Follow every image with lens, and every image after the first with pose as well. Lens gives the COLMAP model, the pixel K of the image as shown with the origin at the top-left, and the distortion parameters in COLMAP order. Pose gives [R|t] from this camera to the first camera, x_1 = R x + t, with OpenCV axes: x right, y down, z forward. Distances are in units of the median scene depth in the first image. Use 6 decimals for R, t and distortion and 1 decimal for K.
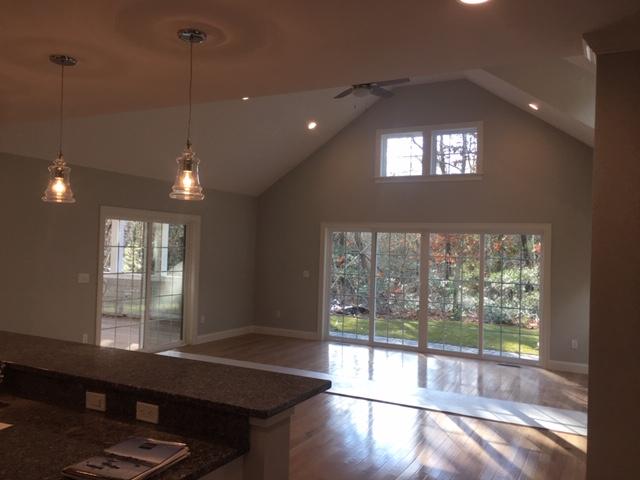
lens RADIAL K [[551.6, 0, 321.1], [0, 551.6, 238.3], [0, 0, 1]] dist [0.053454, -0.006820]
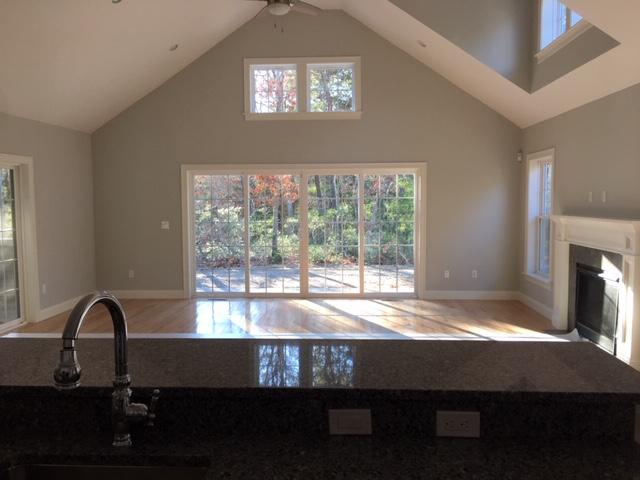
lens RADIAL K [[551.6, 0, 320.3], [0, 551.6, 242.1], [0, 0, 1]] dist [0.053454, -0.006820]
pose [[0.910796, -0.072317, 0.406473, -0.176200], [0.030347, 0.993603, 0.108776, 0.004279], [-0.411739, -0.086737, 0.907165, 0.117742]]
